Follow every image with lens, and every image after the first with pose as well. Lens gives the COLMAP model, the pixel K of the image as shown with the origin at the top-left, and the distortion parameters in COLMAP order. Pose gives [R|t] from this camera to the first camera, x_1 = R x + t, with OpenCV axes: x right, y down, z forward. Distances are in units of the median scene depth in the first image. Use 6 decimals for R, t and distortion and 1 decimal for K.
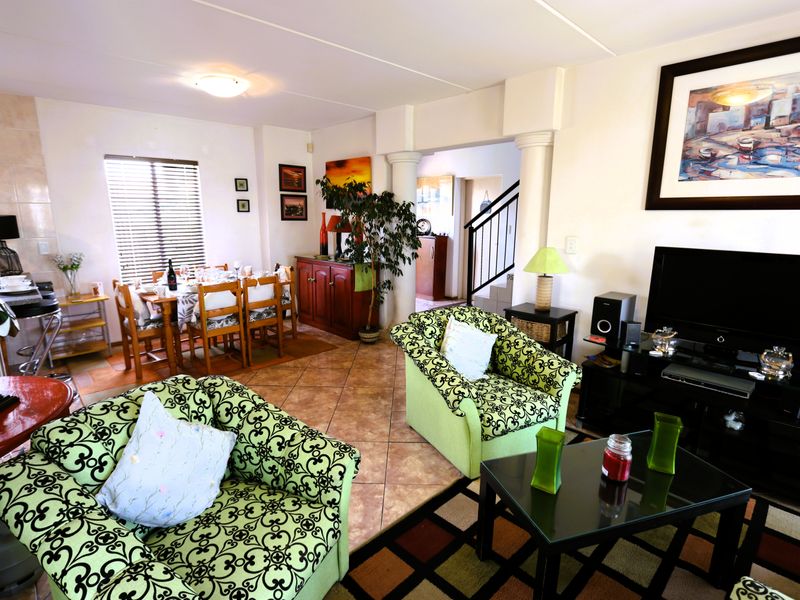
lens RADIAL K [[398.0, 0, 400.0], [0, 398.0, 300.0], [0, 0, 1]] dist [-0.018465, -0.000259]
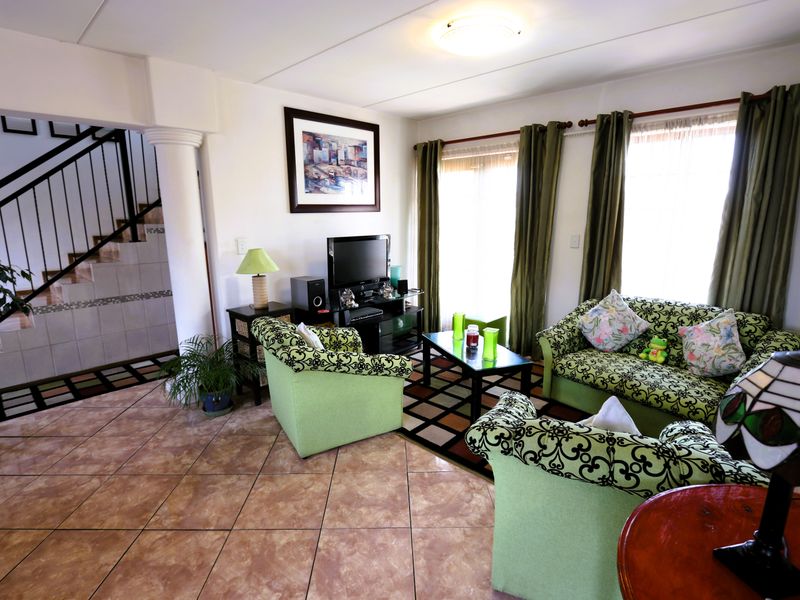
lens RADIAL K [[415.9, 0, 389.7], [0, 415.9, 301.8], [0, 0, 1]] dist [-0.014968, 0.000875]
pose [[-0.029776, -0.214758, 0.976213, -0.893631], [0.216083, 0.952169, 0.216060, -0.190200], [-0.975921, 0.217377, 0.018054, 0.782850]]
